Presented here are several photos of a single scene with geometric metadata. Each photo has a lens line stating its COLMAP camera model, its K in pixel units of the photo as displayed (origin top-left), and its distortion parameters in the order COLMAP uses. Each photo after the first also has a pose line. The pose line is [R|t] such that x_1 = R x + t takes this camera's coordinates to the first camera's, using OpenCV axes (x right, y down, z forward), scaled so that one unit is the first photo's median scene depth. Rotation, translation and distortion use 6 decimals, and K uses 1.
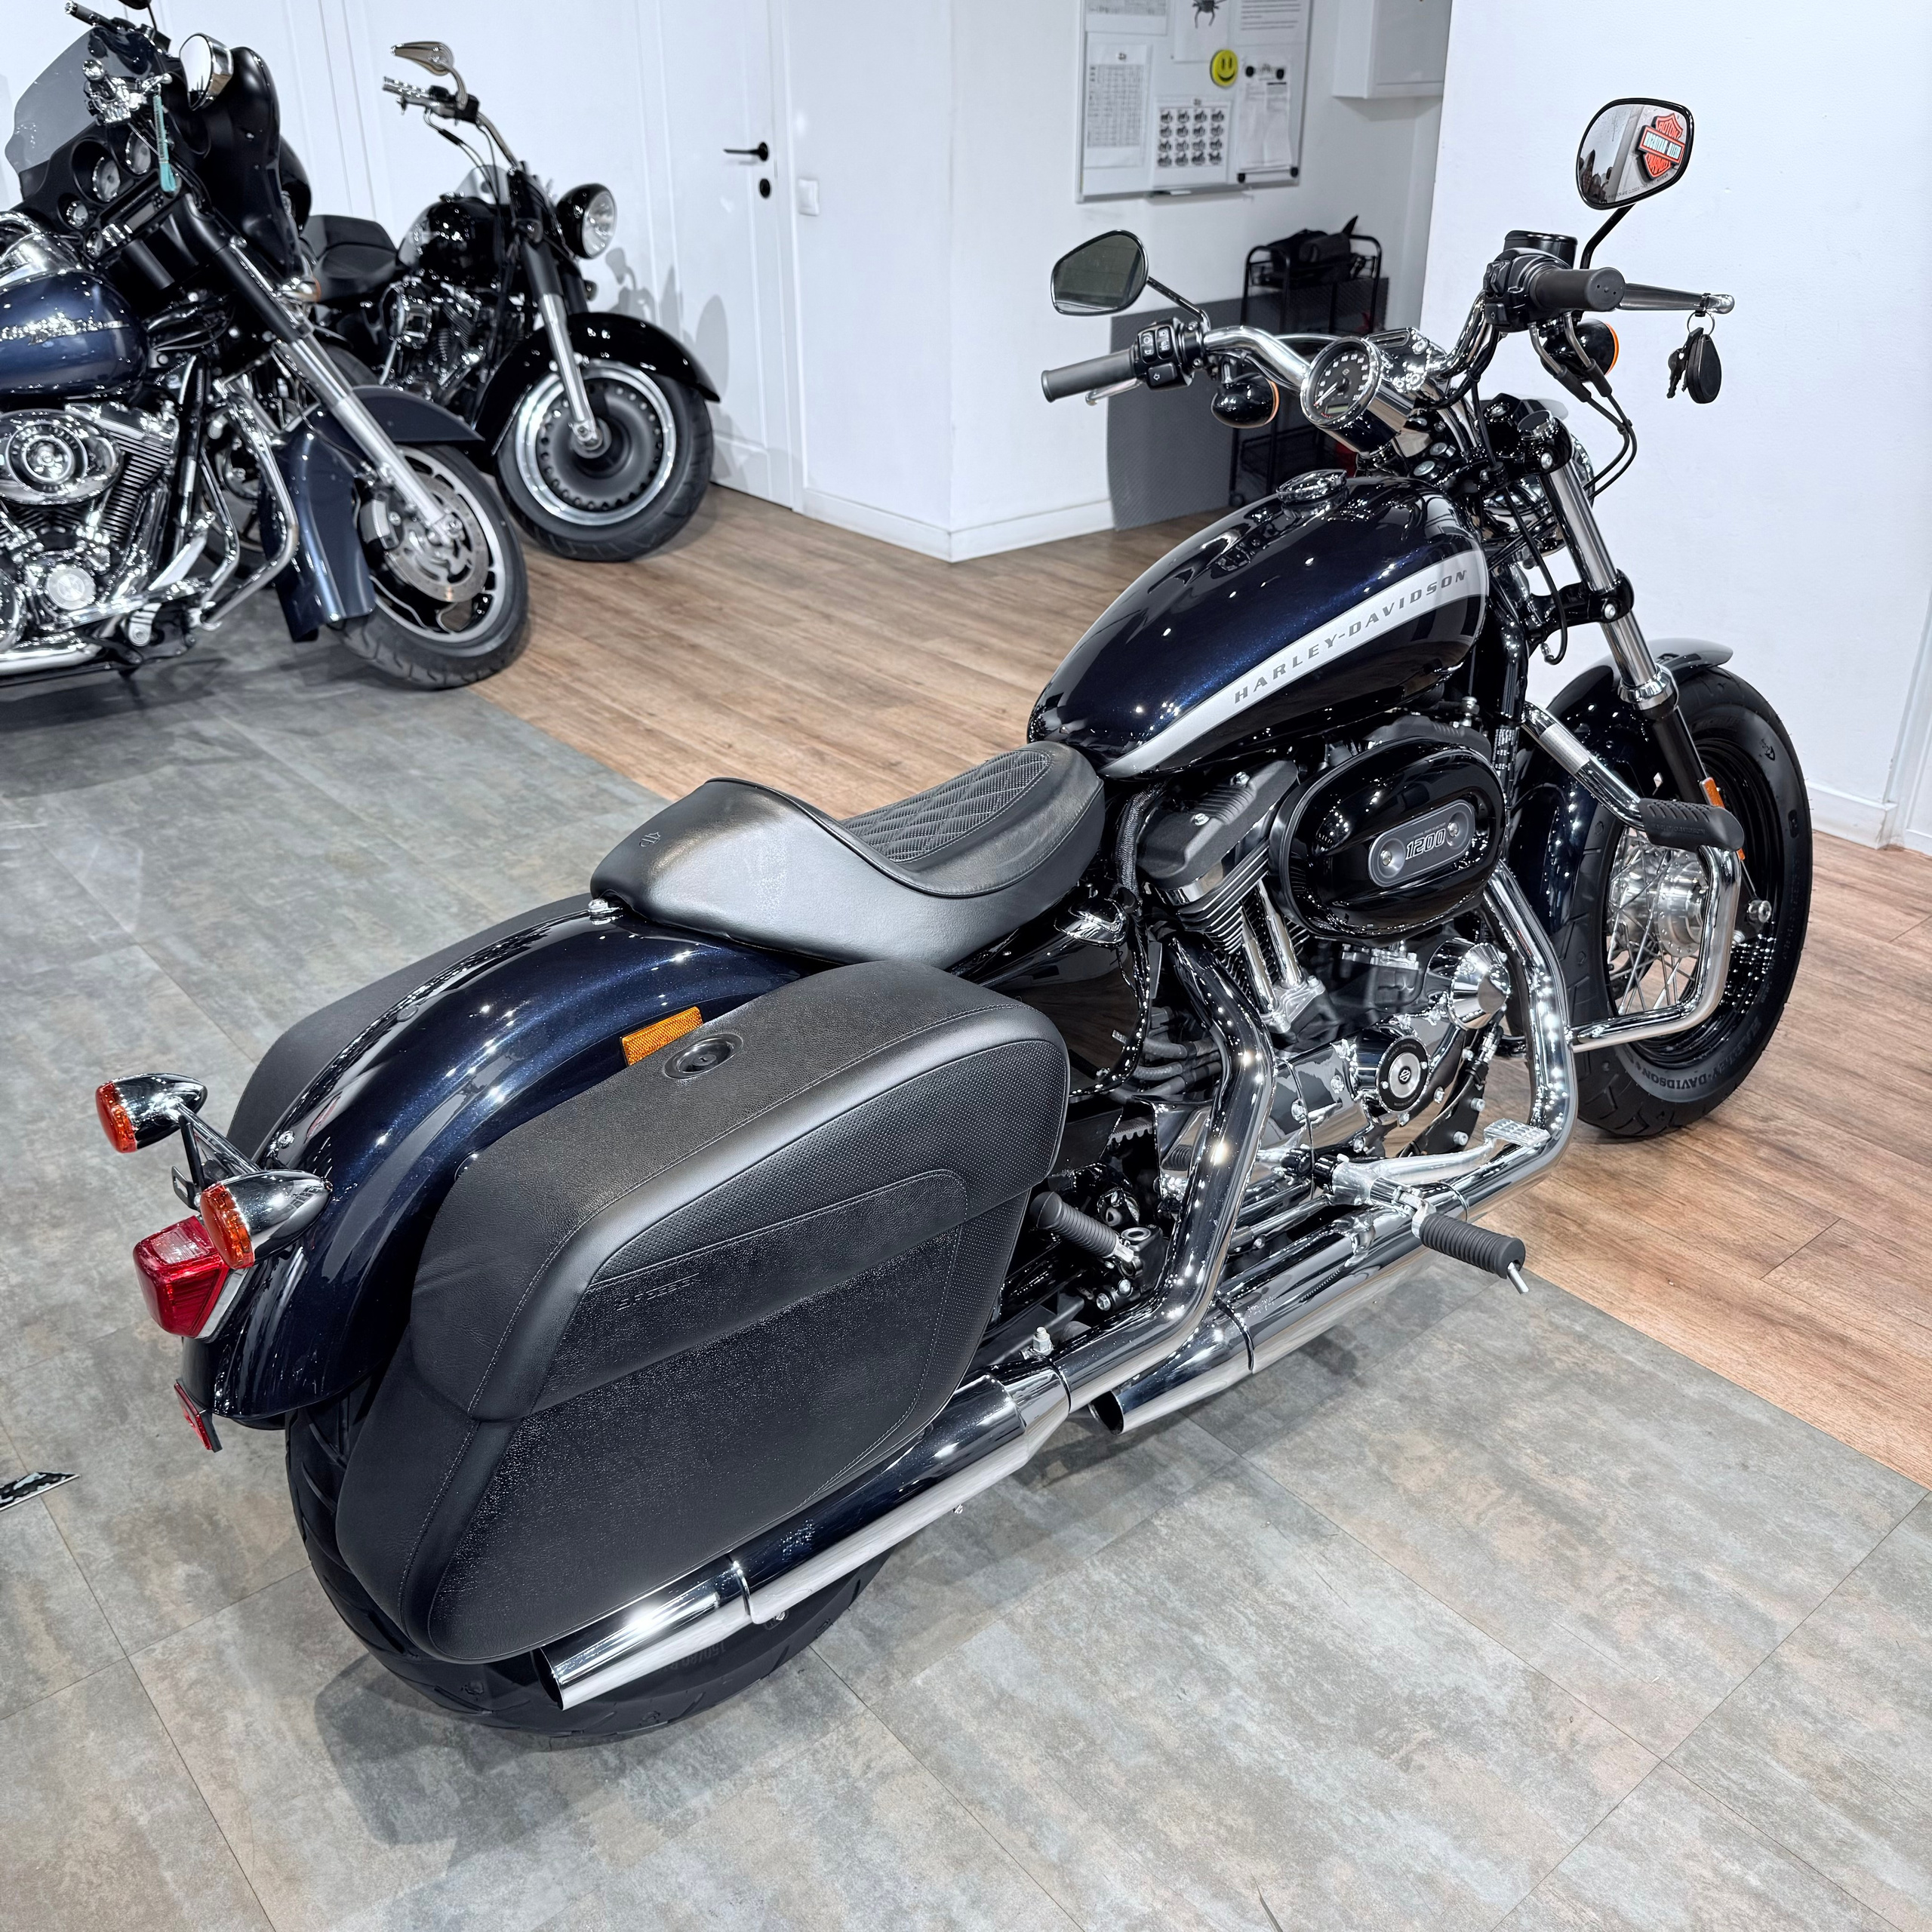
lens RADIAL K [[1795.8, 0, 976.5], [0, 1795.8, 973.5], [0, 0, 1]] dist [0.124412, -0.254443]
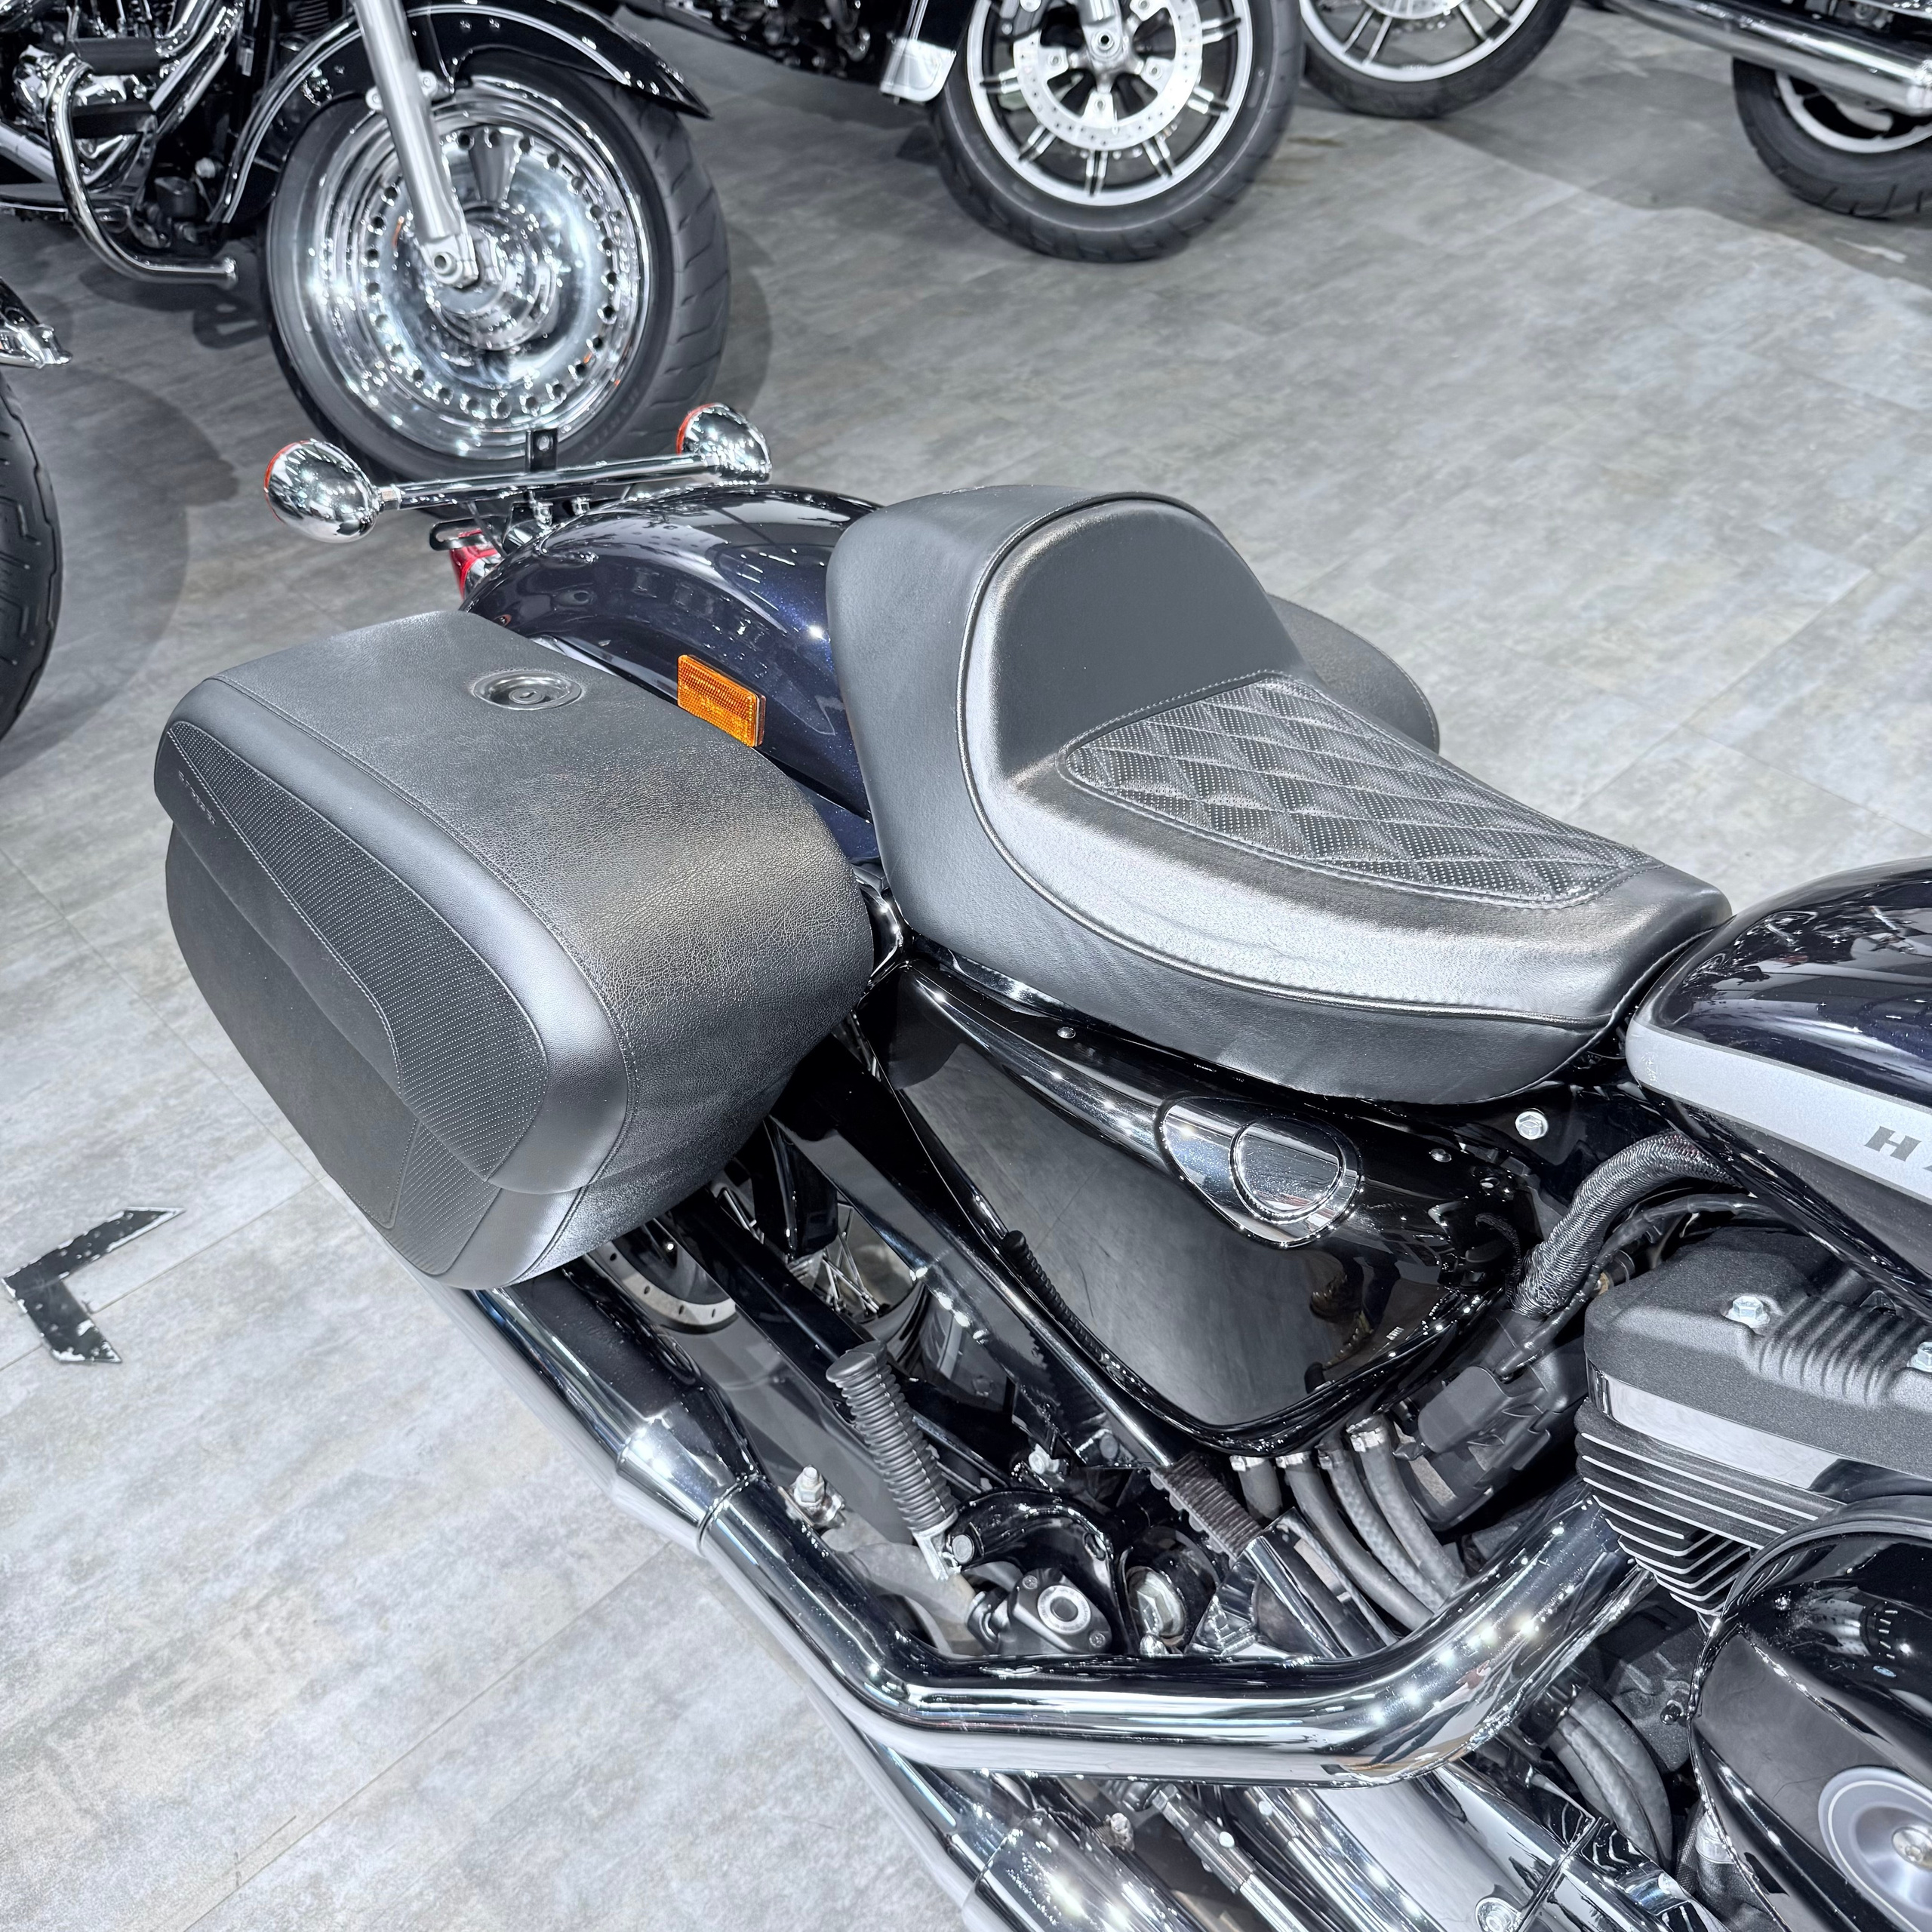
lens RADIAL K [[1847.5, 0, 960.7], [0, 1847.5, 967.7], [0, 0, 1]] dist [0.001254, -0.017781]
pose [[0.083756, 0.676028, -0.732100, 0.174992], [-0.473306, 0.673508, 0.567775, -0.139189], [0.876907, 0.298953, 0.376378, 0.333833]]
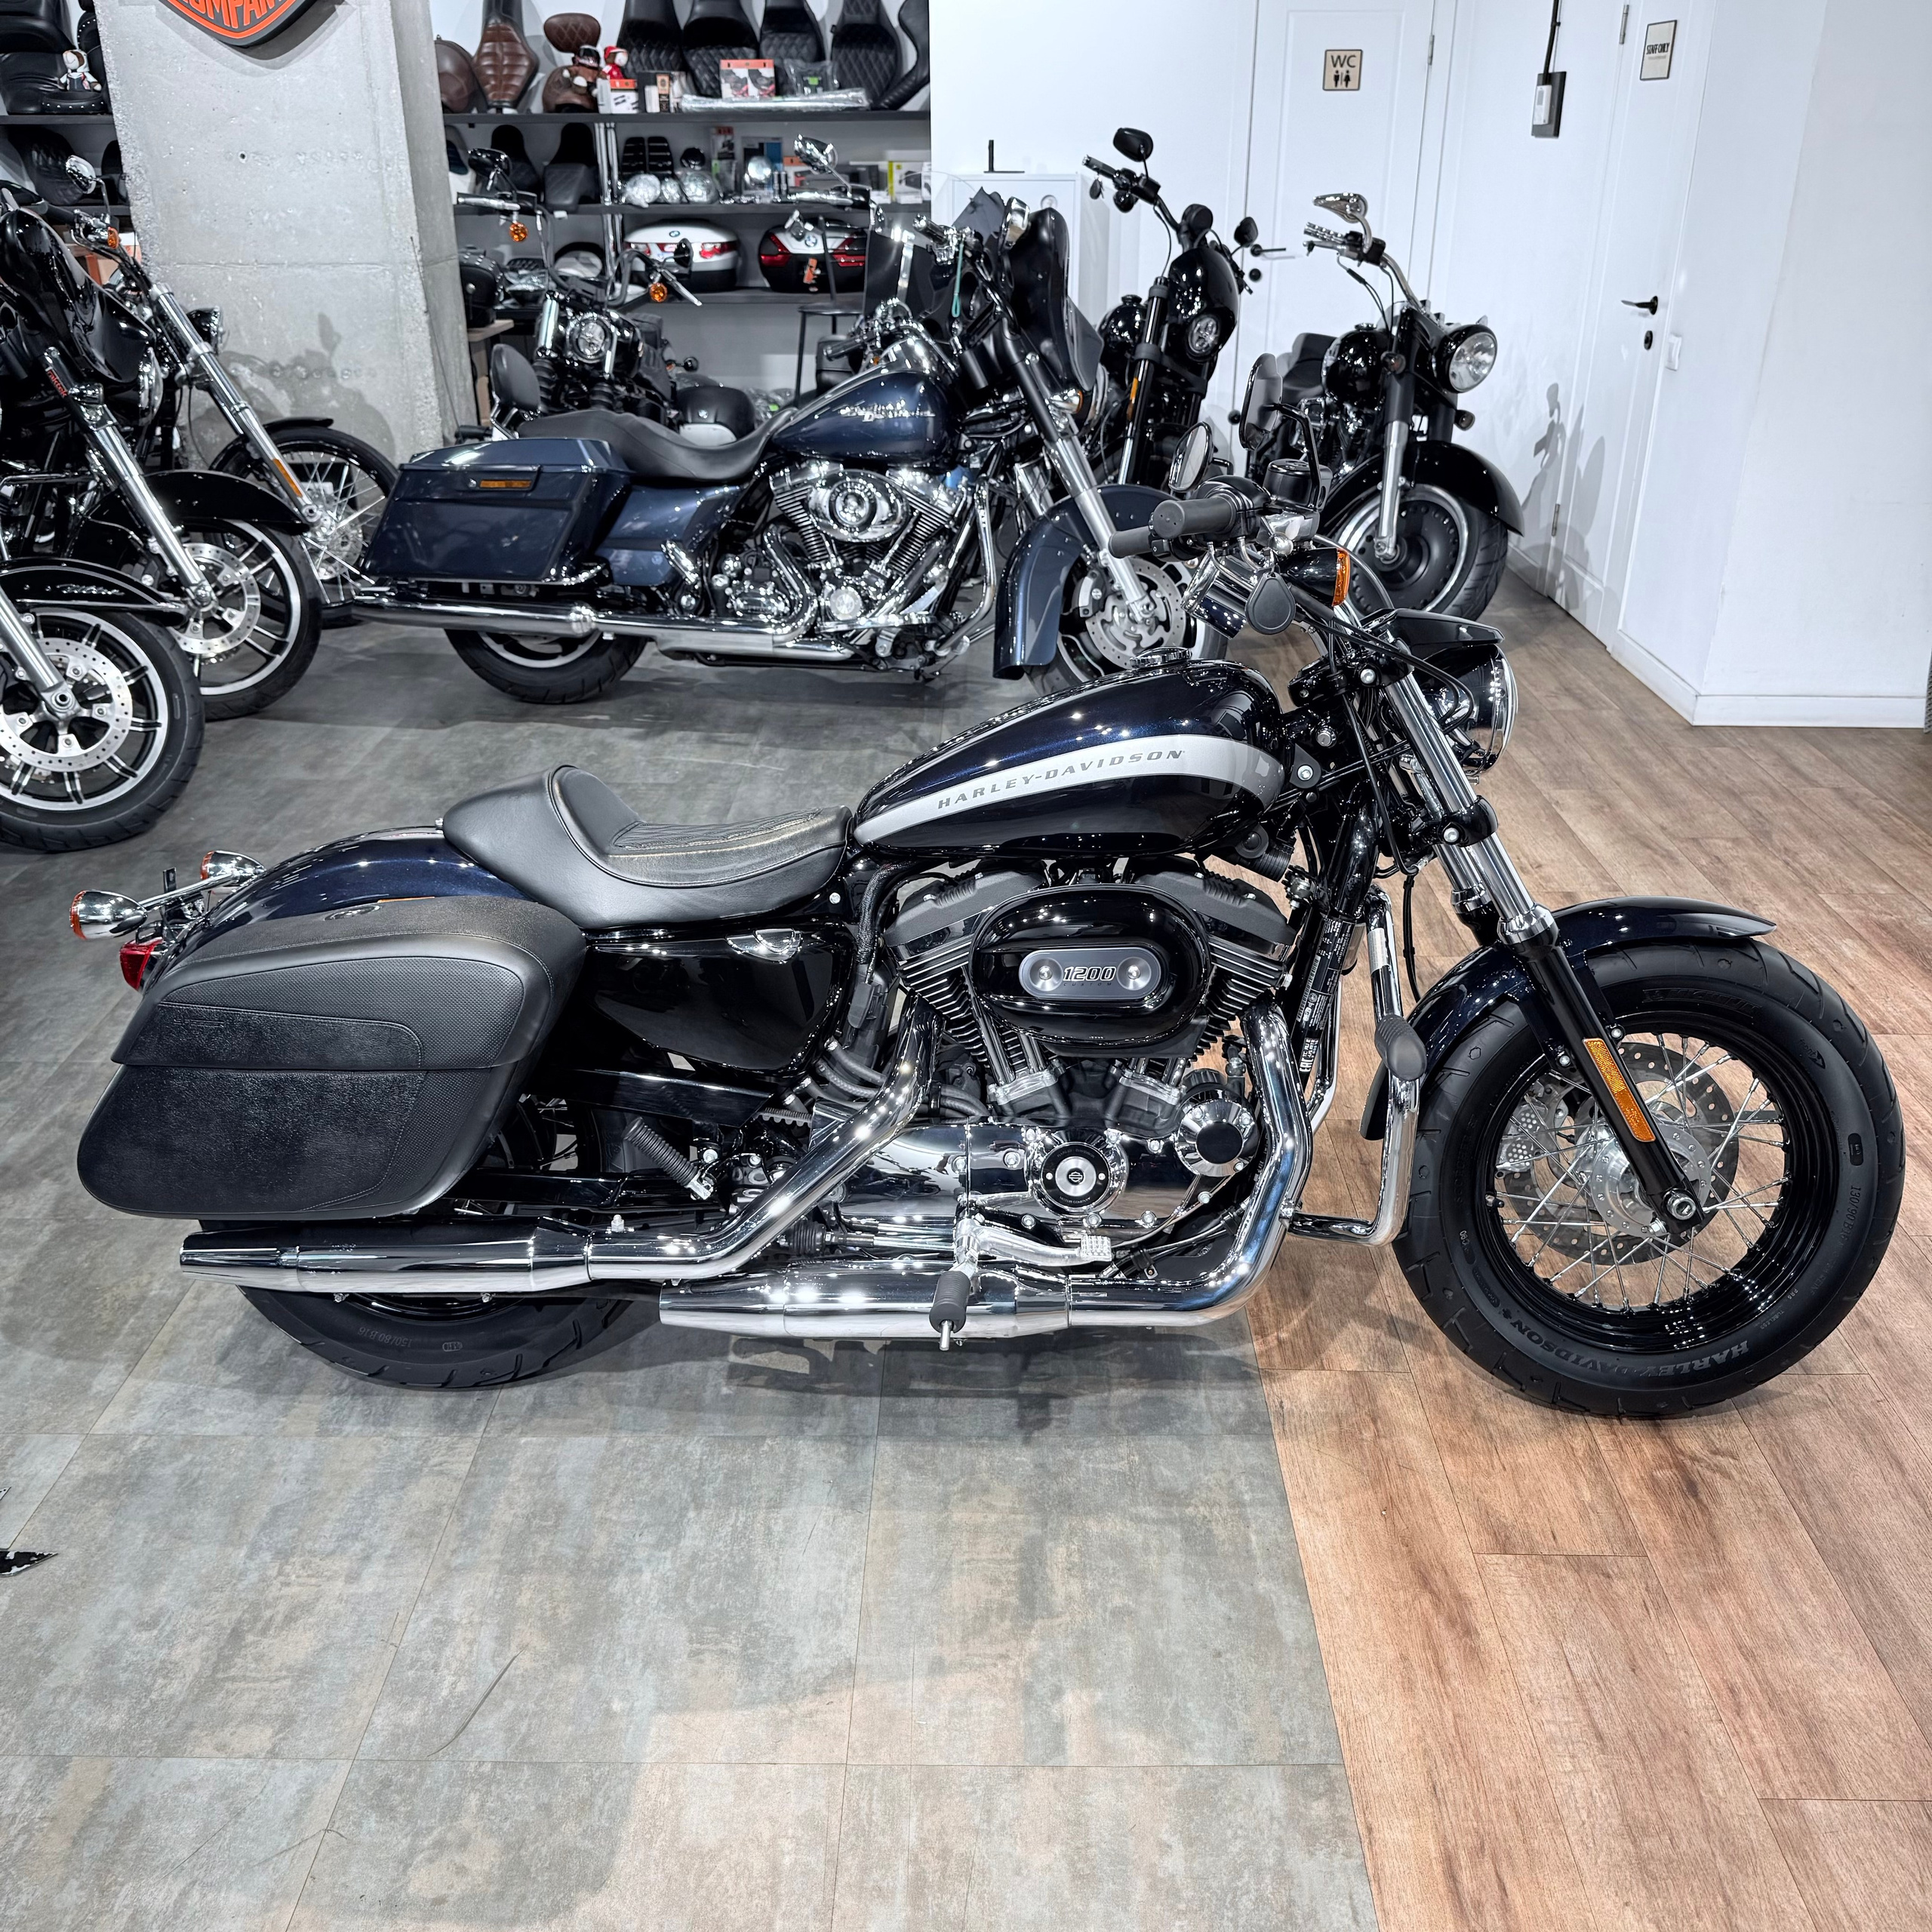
lens RADIAL K [[1786.4, 0, 967.2], [0, 1786.4, 970.7], [0, 0, 1]] dist [0.149921, -0.298591]
pose [[0.755767, 0.277982, -0.592910, 0.430534], [-0.305771, 0.950465, 0.055861, -0.056550], [0.579068, 0.139077, 0.803329, 0.026148]]
